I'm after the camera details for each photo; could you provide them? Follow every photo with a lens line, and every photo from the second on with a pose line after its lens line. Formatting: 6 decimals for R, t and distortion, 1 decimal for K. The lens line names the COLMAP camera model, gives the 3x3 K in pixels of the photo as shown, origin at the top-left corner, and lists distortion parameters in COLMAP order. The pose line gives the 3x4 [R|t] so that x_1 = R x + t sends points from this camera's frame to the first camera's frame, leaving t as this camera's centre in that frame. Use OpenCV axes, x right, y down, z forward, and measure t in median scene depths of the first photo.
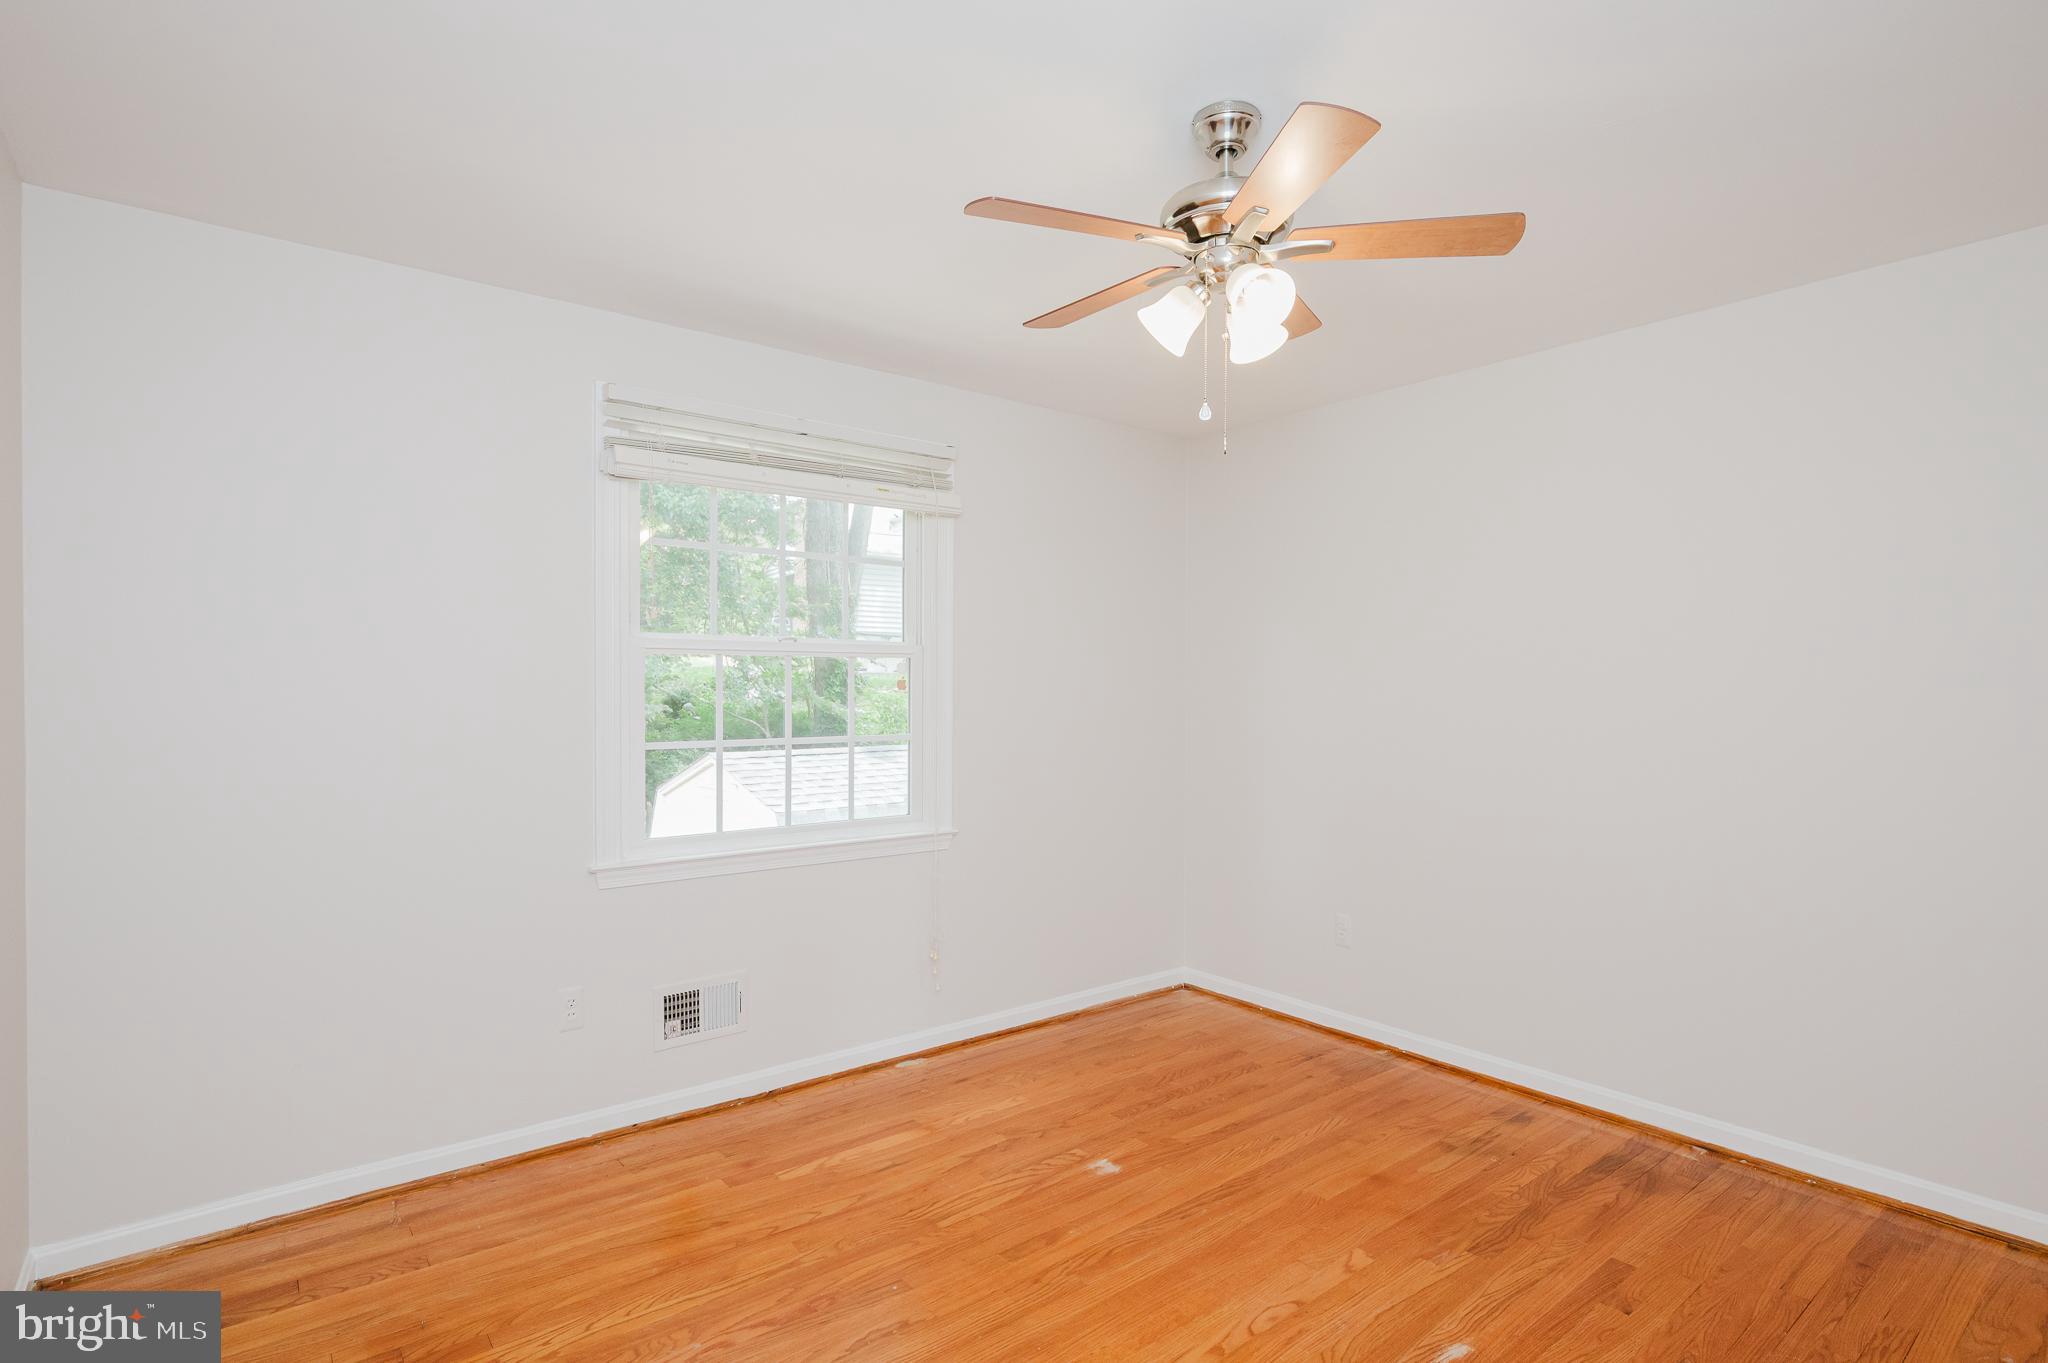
lens RADIAL K [[986.4, 0, 1016.3], [0, 986.4, 691.7], [0, 0, 1]] dist [-0.001127, 0.000208]
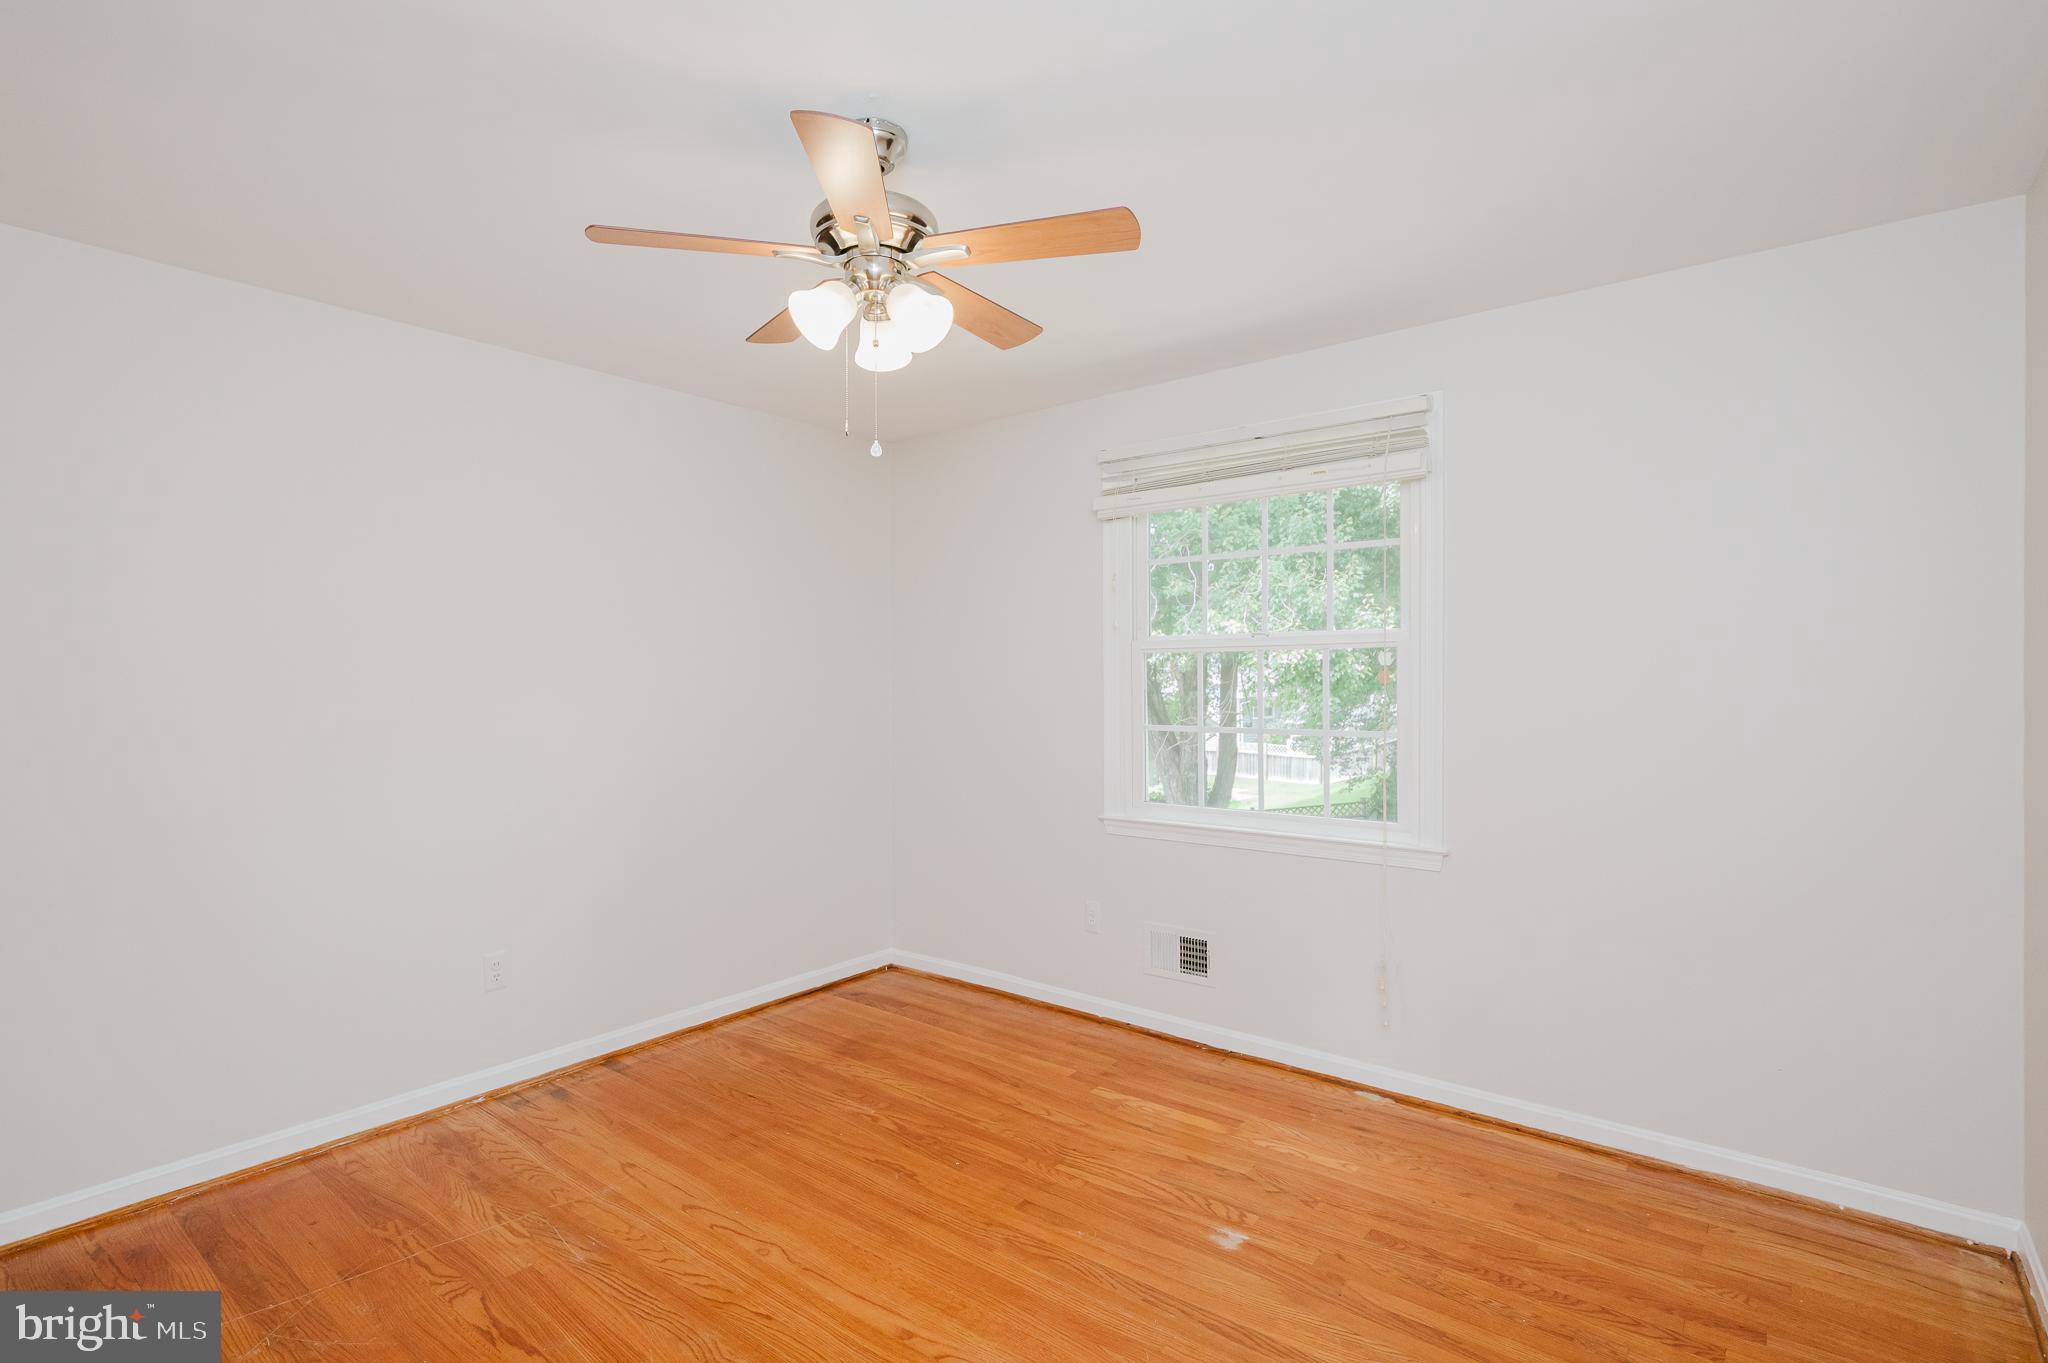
lens RADIAL K [[981.2, 0, 1077.1], [0, 981.2, 676.4], [0, 0, 1]] dist [0.000734, -0.001062]
pose [[0.264830, -0.003453, -0.964289, 0.841615], [0.000598, 0.999994, -0.003417, -0.005338], [0.964295, 0.000328, 0.264830, 0.616299]]
